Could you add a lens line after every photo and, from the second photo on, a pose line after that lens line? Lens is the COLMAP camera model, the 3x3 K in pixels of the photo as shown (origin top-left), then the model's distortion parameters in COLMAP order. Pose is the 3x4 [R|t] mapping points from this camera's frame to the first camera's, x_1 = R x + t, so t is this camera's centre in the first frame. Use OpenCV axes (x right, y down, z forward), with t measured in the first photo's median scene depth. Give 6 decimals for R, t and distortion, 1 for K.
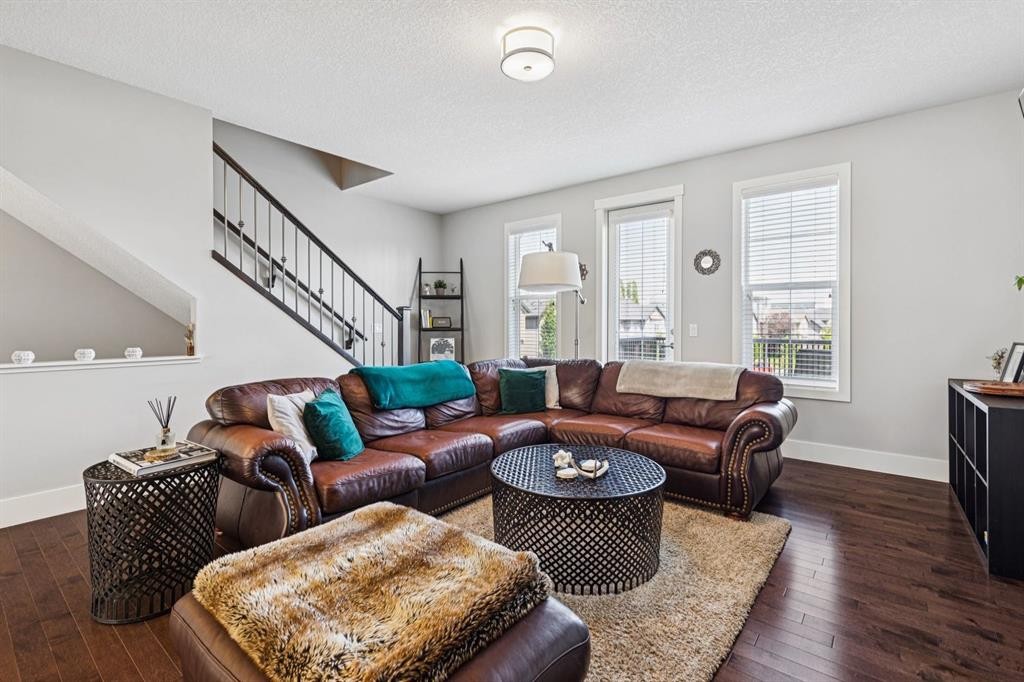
lens RADIAL K [[462.1, 0, 509.5], [0, 462.1, 322.5], [0, 0, 1]] dist [-0.000393, -0.000215]
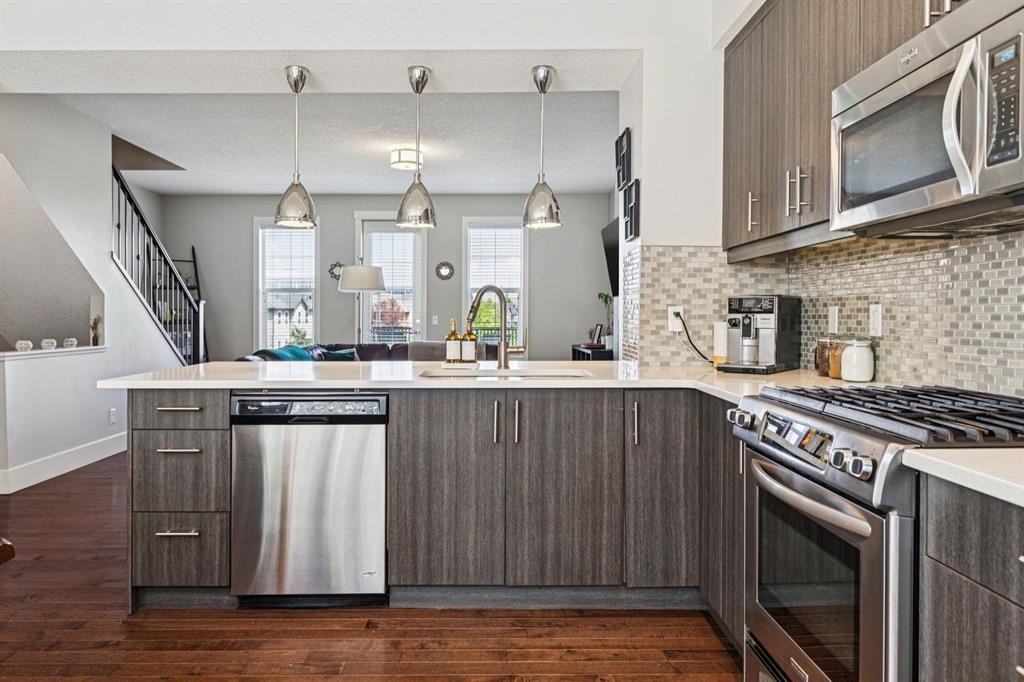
lens RADIAL K [[462.1, 0, 509.5], [0, 462.1, 322.5], [0, 0, 1]] dist [-0.000393, -0.000215]
pose [[0.792924, -0.012119, 0.609200, -0.273410], [0.000641, 0.999818, 0.019056, -0.002090], [-0.609320, -0.014719, 0.792788, -0.228618]]
